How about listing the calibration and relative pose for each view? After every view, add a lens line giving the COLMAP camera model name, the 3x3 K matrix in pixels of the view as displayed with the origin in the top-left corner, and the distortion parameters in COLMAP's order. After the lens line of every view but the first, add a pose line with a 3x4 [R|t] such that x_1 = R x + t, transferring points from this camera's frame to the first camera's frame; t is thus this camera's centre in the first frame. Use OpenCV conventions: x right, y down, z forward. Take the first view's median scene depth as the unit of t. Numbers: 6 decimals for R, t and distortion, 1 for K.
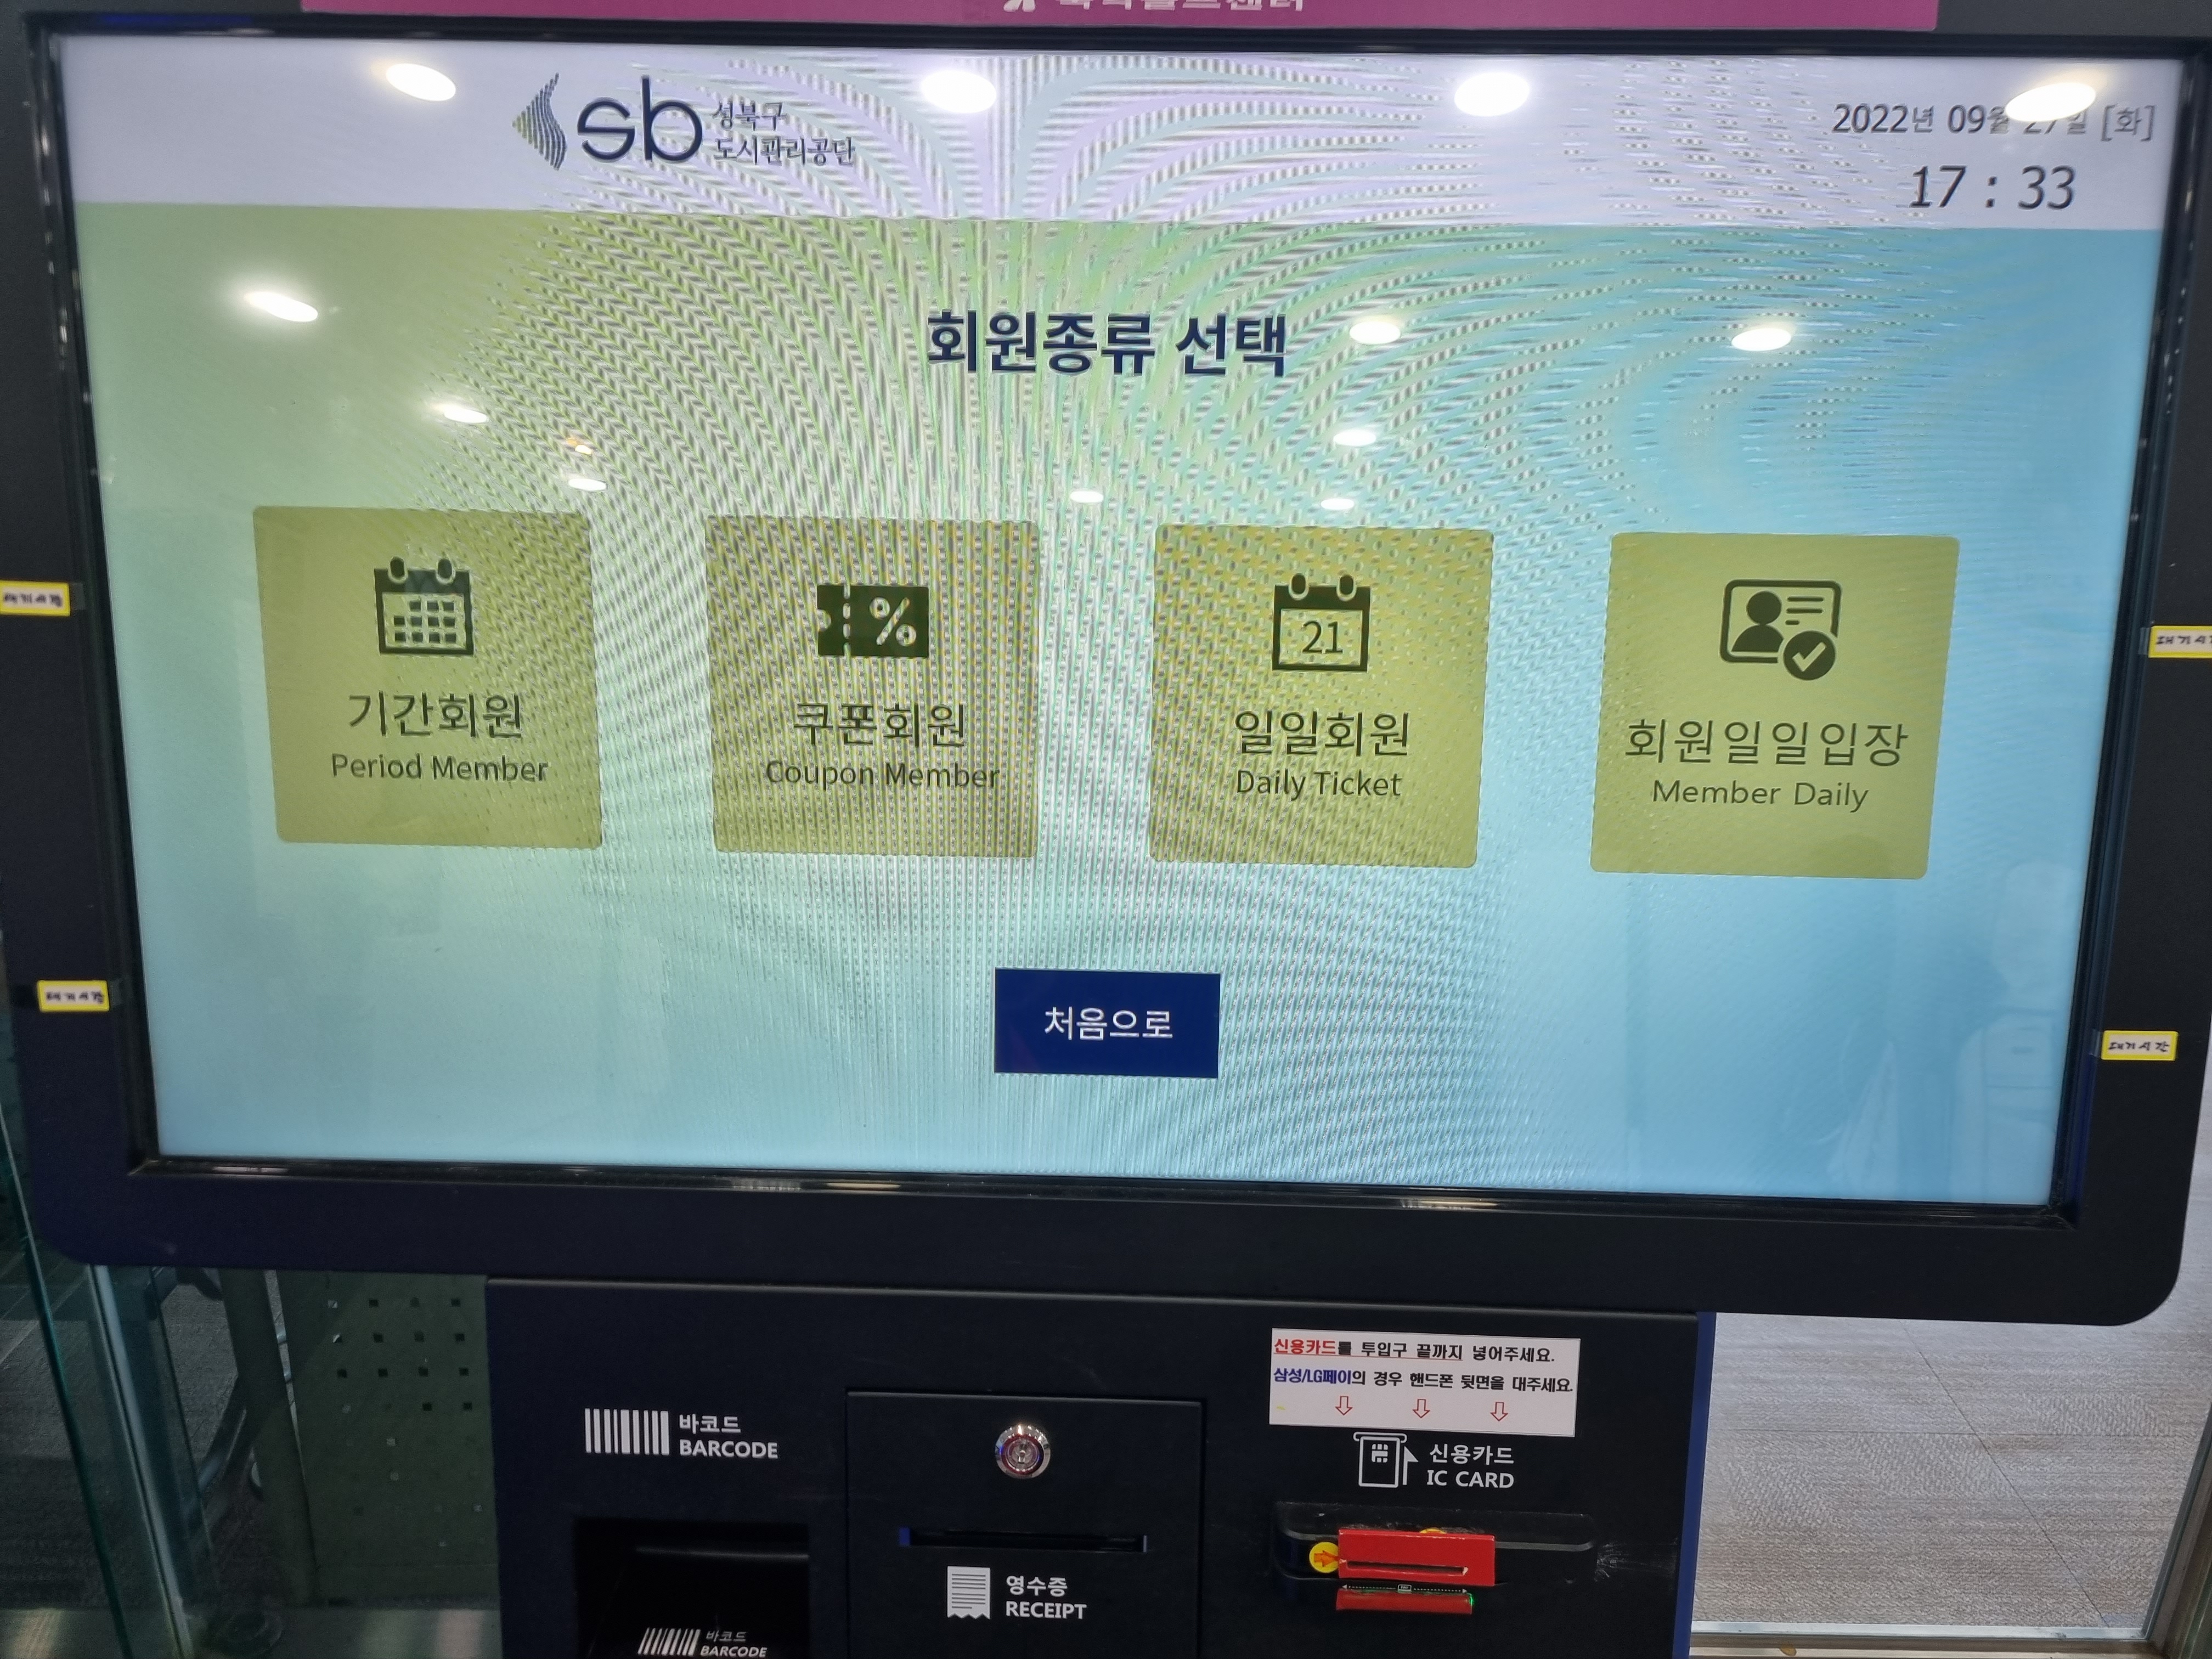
lens RADIAL K [[1646.2, 0, 1142.0], [0, 1646.2, 794.1], [0, 0, 1]] dist [0.059266, -0.055629]
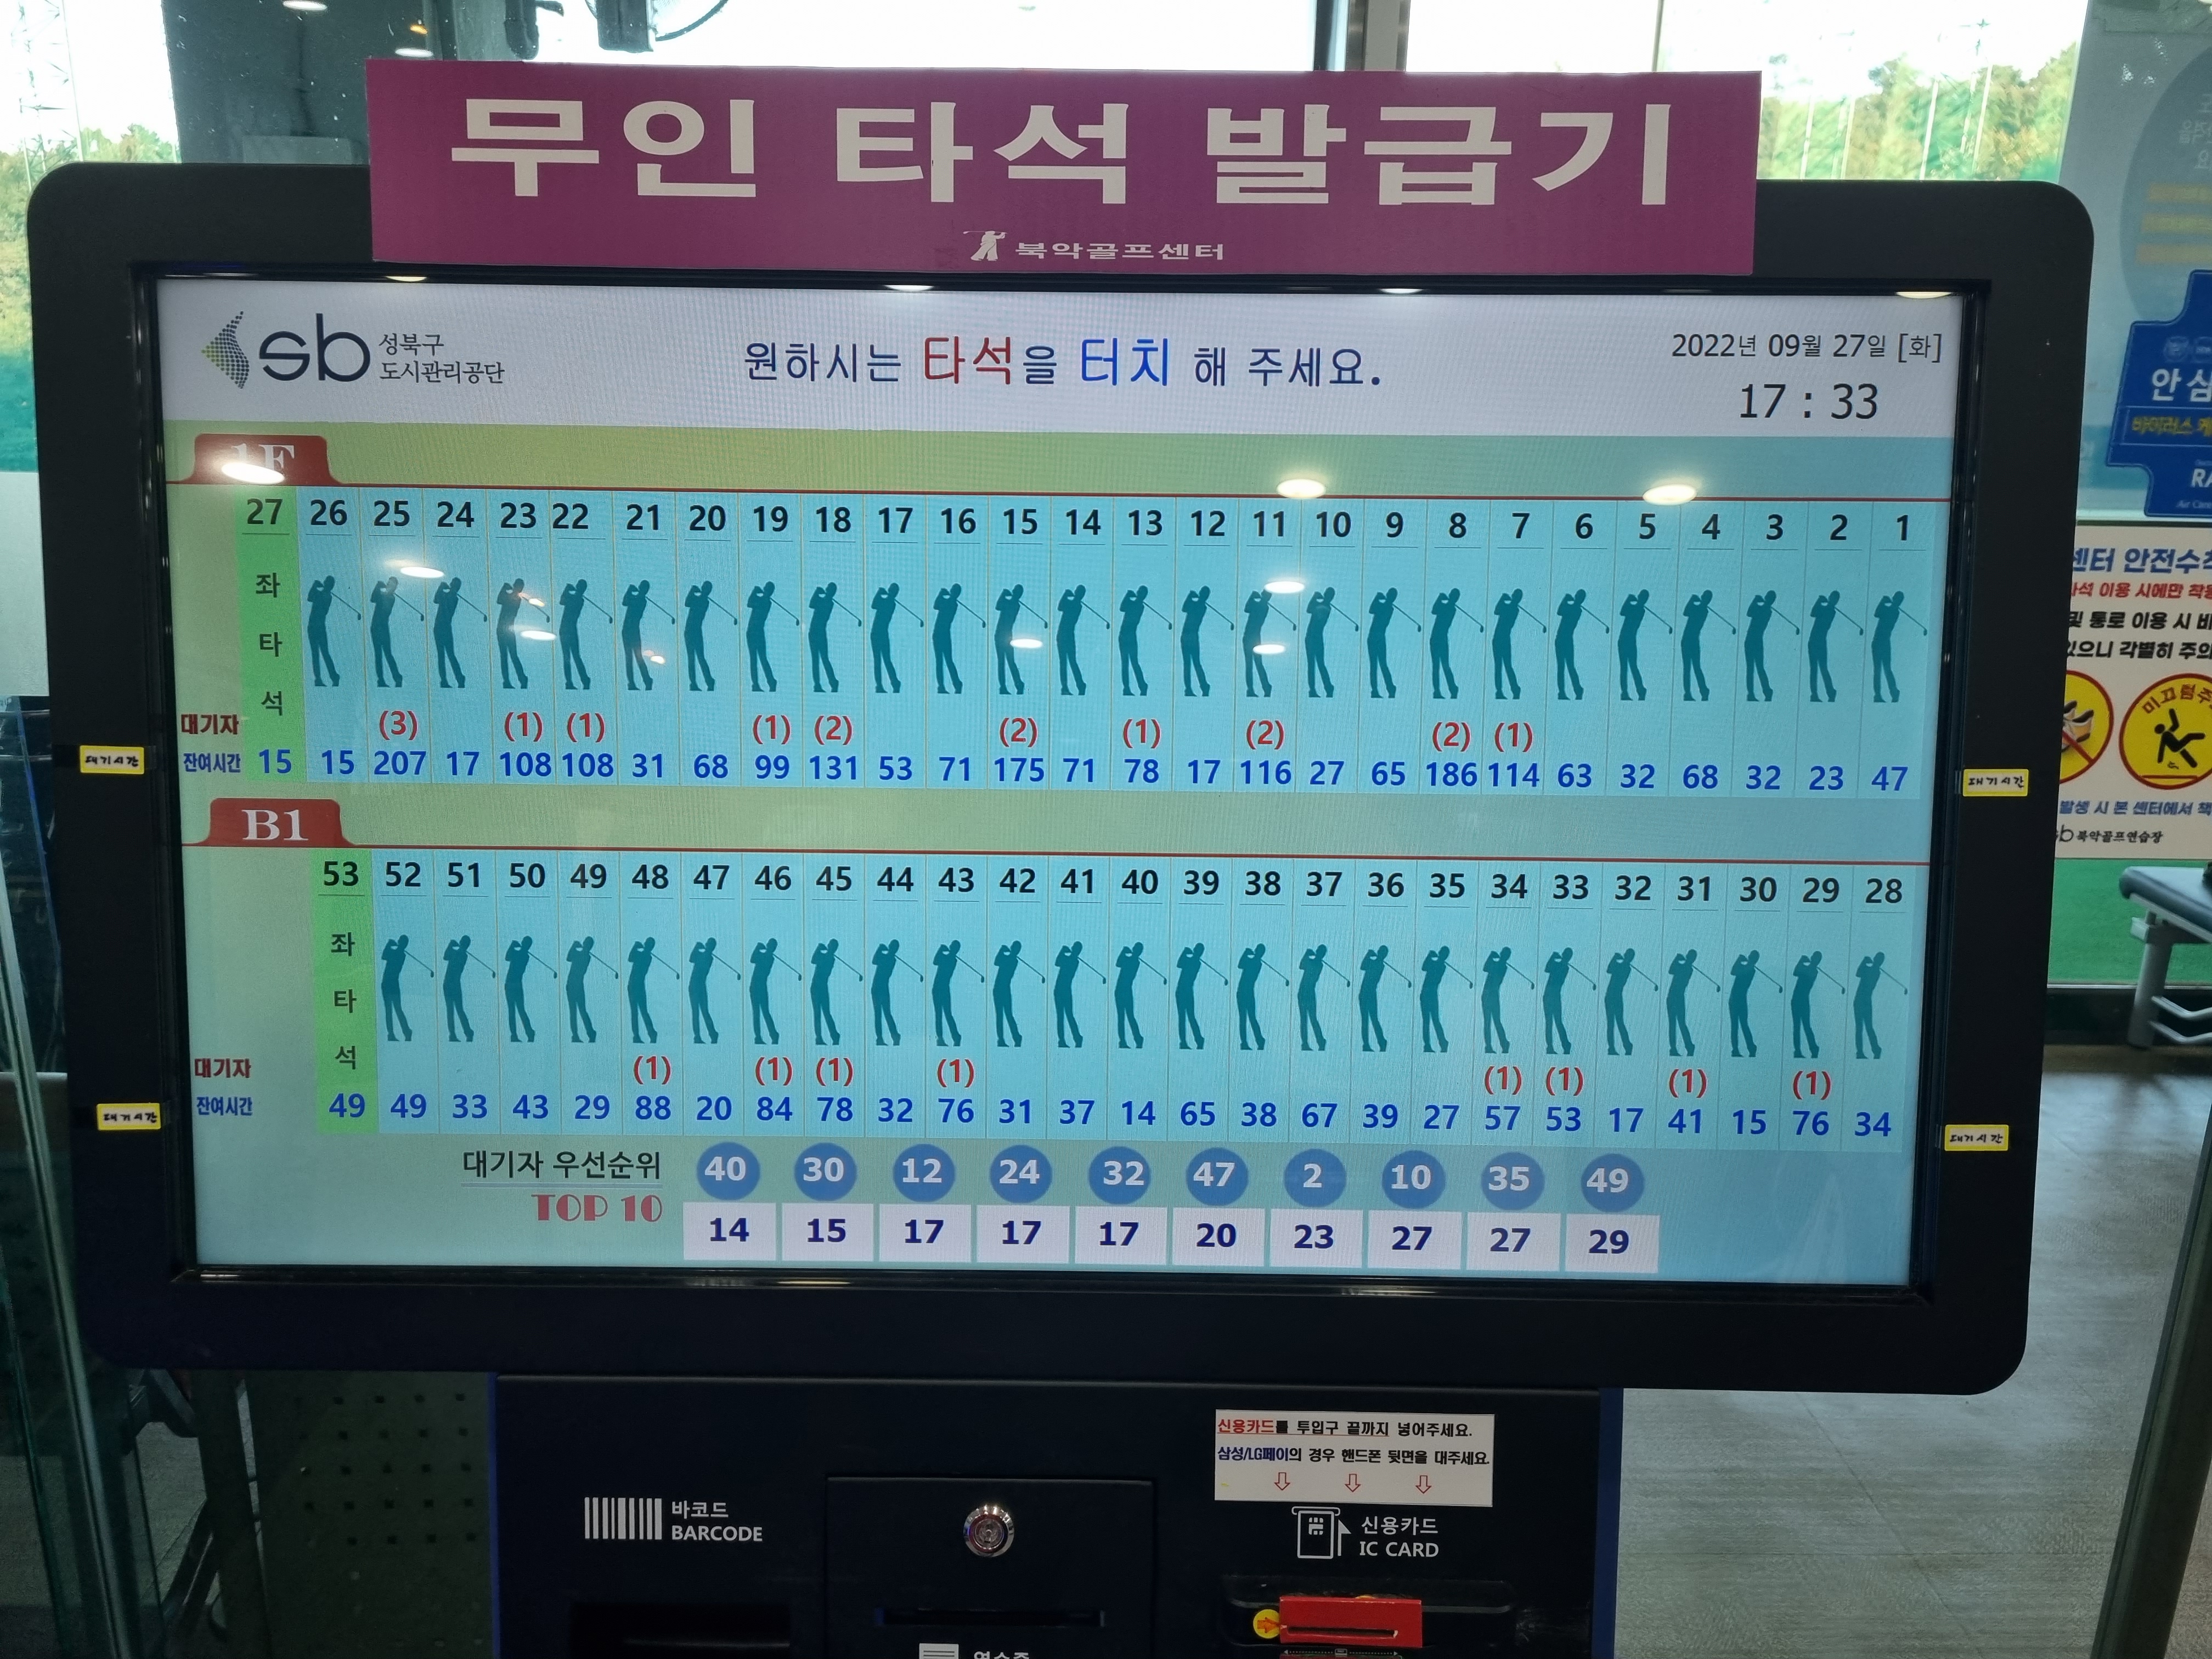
lens RADIAL K [[1667.4, 0, 1108.7], [0, 1667.4, 799.9], [0, 0, 1]] dist [0.063288, -0.065627]
pose [[0.999804, -0.008485, 0.017898, -0.009106], [0.009911, 0.996650, -0.081186, 0.009096], [-0.017149, 0.081347, 0.996538, -0.142966]]
